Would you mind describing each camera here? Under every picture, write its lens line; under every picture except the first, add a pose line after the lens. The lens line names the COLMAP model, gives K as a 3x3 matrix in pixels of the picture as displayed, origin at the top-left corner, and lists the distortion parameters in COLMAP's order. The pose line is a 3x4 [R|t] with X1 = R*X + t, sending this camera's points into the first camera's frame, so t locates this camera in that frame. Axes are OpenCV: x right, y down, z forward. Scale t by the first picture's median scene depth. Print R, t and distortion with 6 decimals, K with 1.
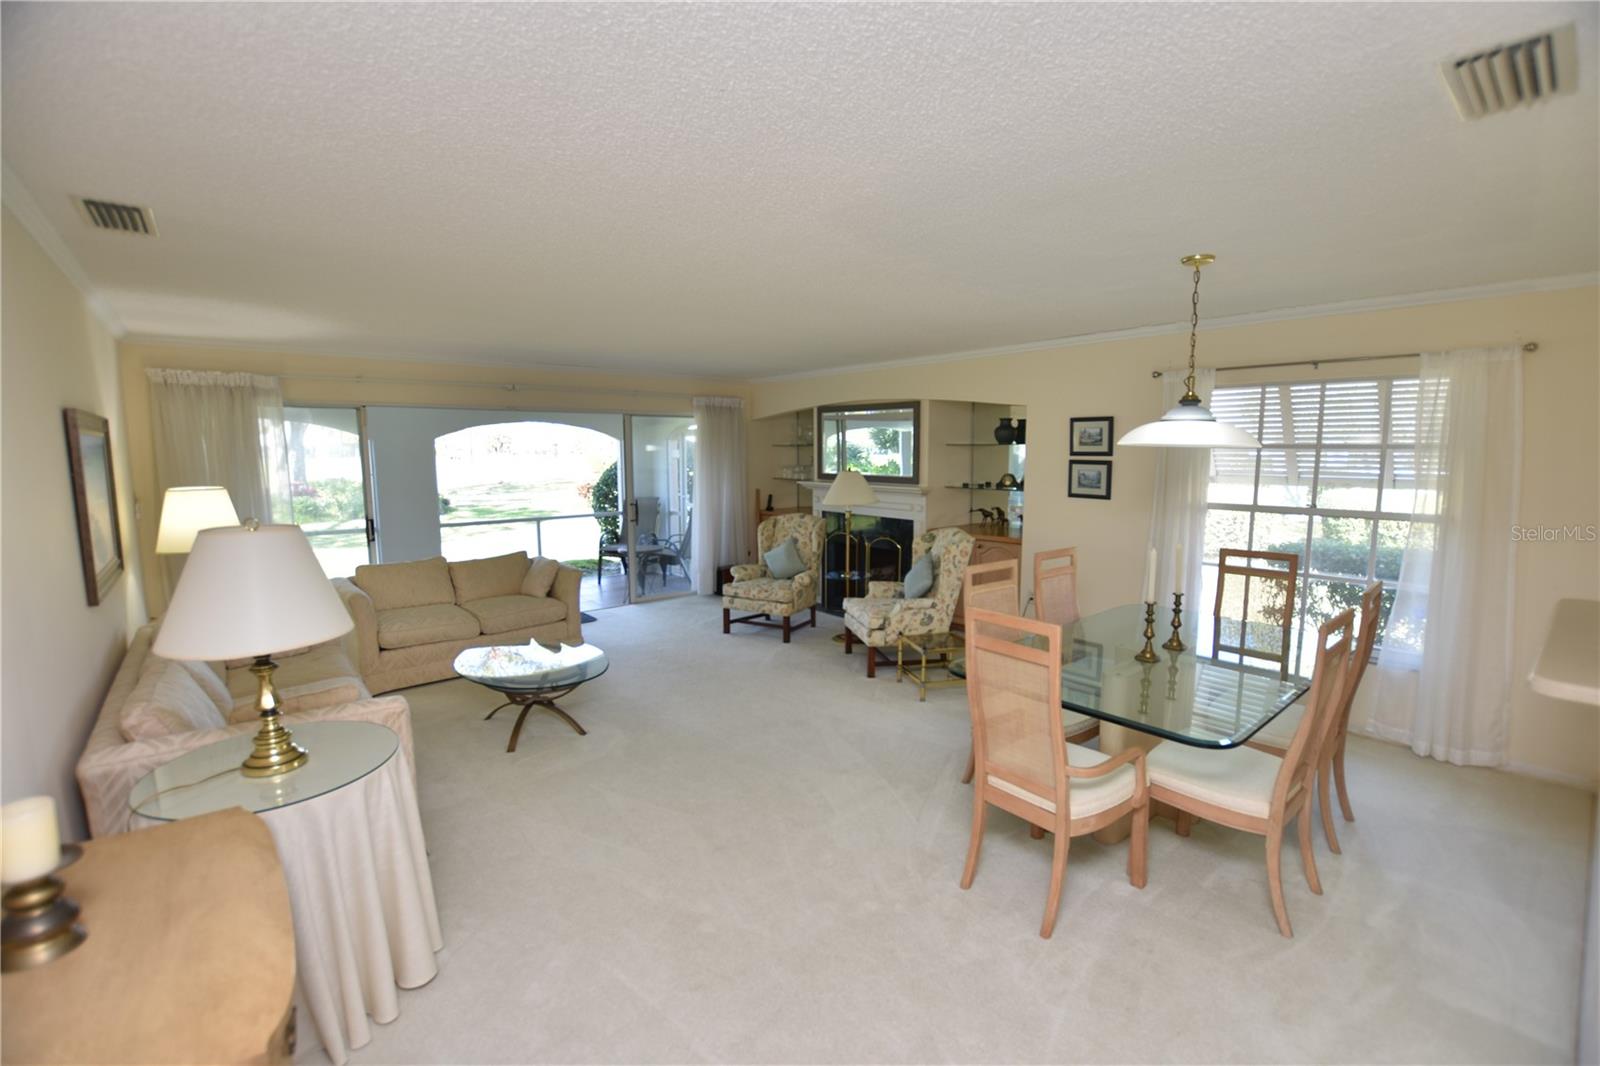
lens RADIAL K [[706.9, 0, 811.5], [0, 706.9, 536.8], [0, 0, 1]] dist [-0.031806, 0.003920]
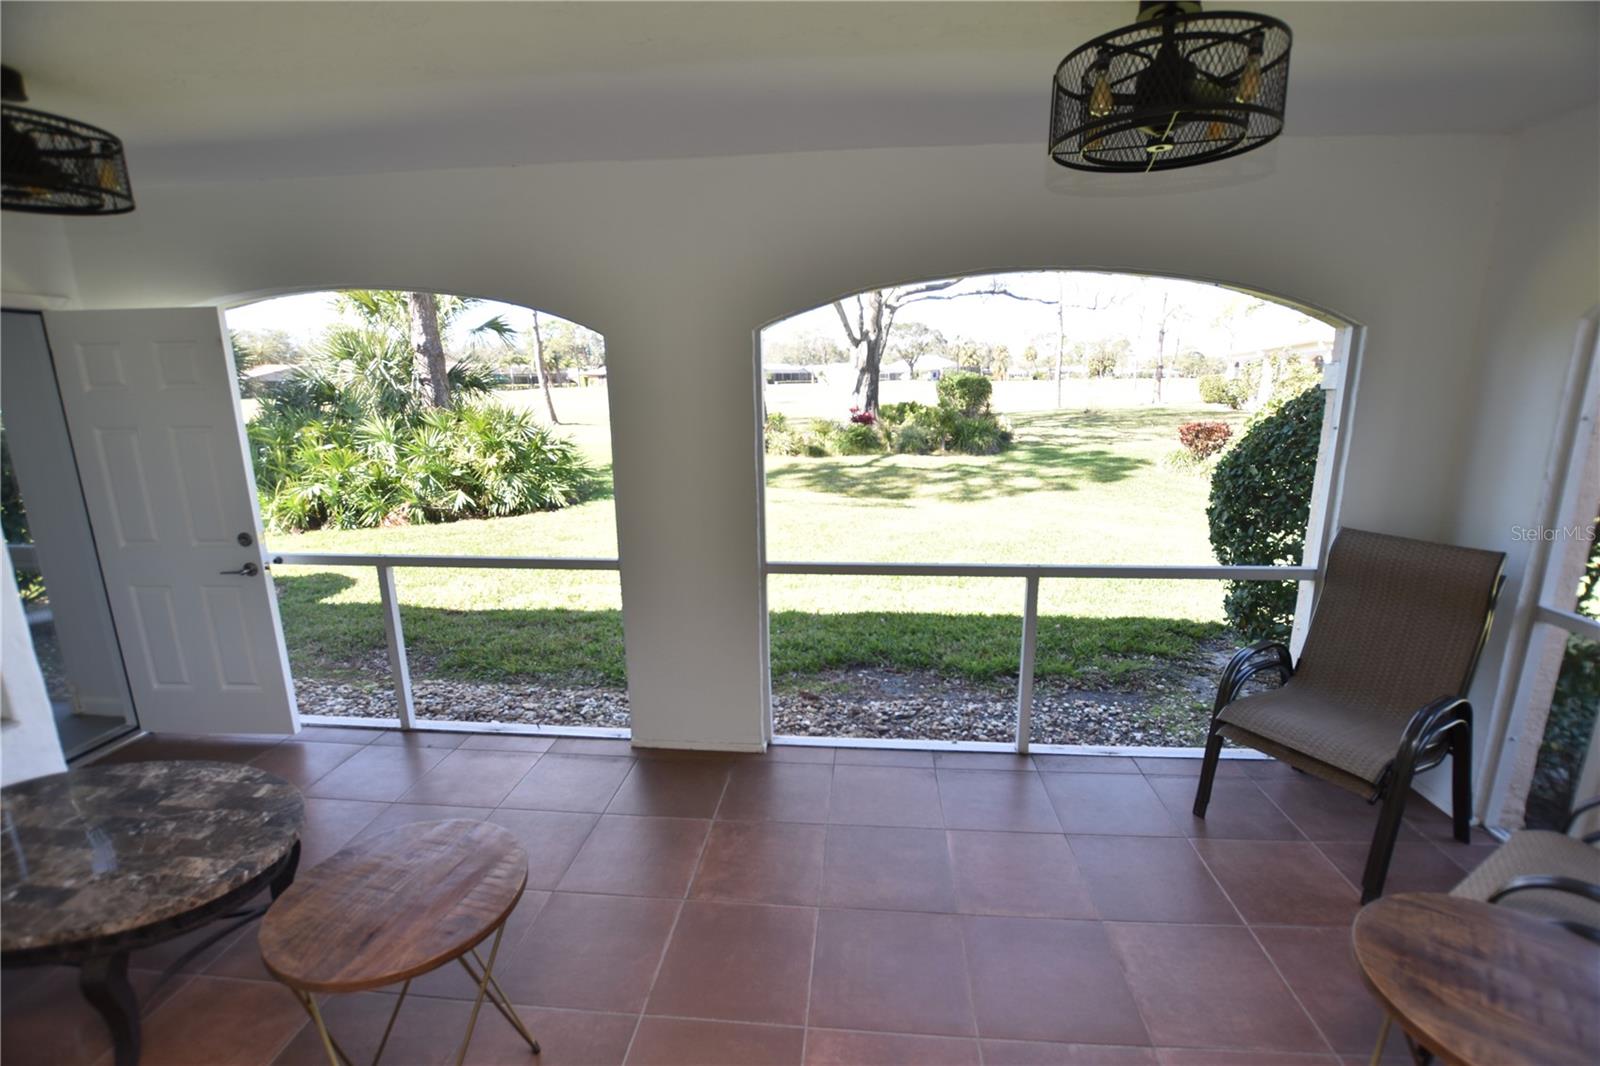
lens RADIAL K [[706.9, 0, 811.5], [0, 706.9, 536.8], [0, 0, 1]] dist [-0.031806, 0.003920]
pose [[0.693302, 0.155246, -0.703726, -0.086233], [-0.080274, 0.987080, 0.138671, -0.030044], [0.716162, -0.039650, 0.696807, 0.265141]]
